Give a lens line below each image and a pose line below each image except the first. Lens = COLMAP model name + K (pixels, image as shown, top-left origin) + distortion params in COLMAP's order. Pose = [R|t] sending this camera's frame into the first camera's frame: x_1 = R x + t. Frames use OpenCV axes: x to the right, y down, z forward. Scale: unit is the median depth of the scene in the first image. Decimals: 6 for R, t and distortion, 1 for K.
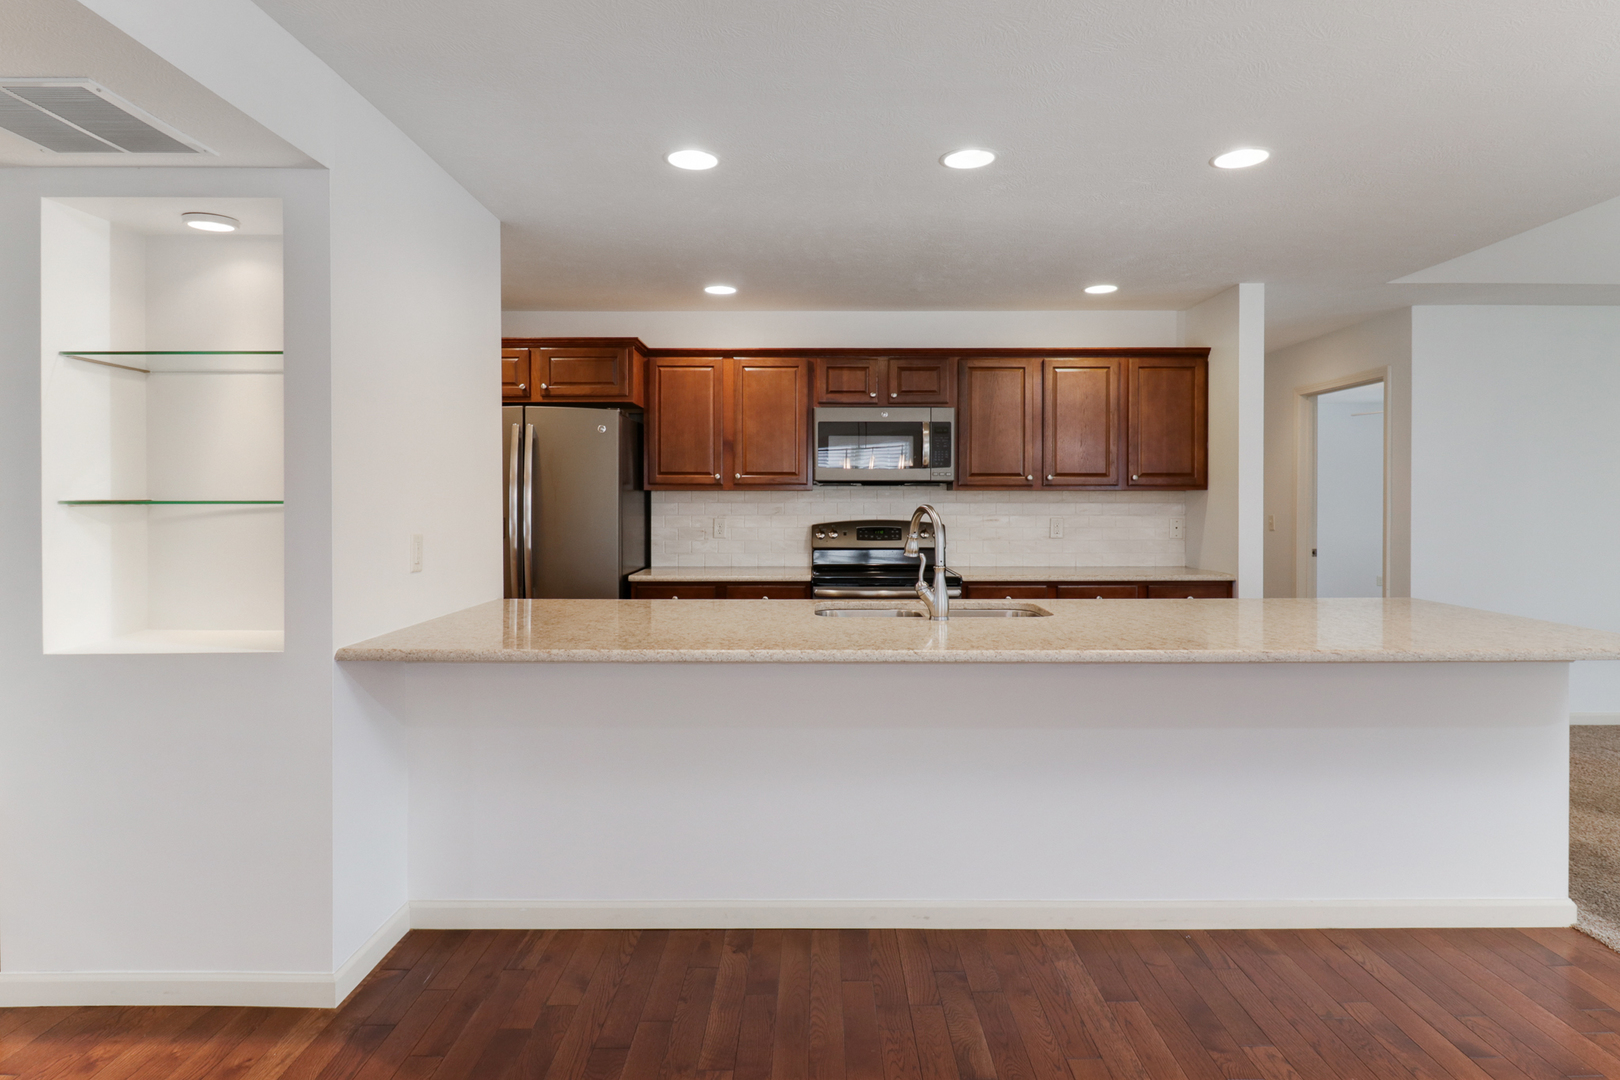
lens RADIAL K [[884.1, 0, 795.1], [0, 884.1, 490.8], [0, 0, 1]] dist [0.003439, -0.004157]
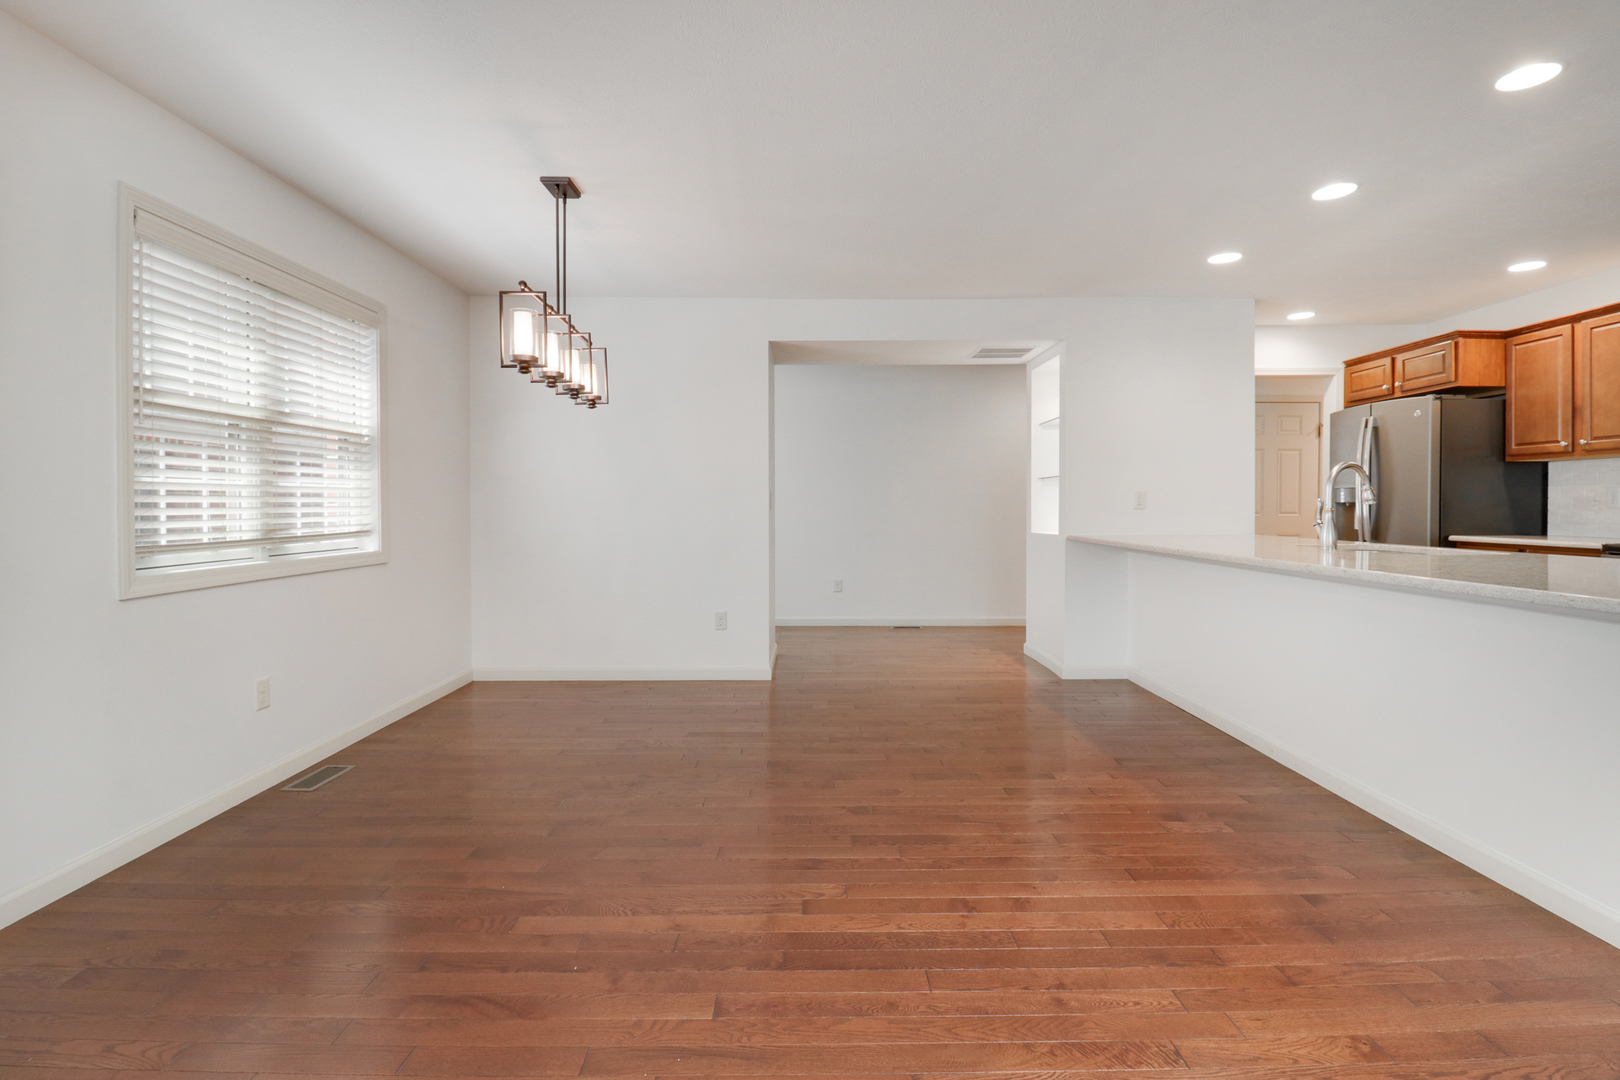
lens RADIAL K [[764.7, 0, 810.7], [0, 764.7, 516.7], [0, 0, 1]] dist [-0.004533, -0.007222]
pose [[0.004152, 0.016468, -0.999856, 0.770974], [0.012360, 0.999787, 0.016518, 0.041805], [0.999915, -0.012427, 0.003947, 0.142164]]
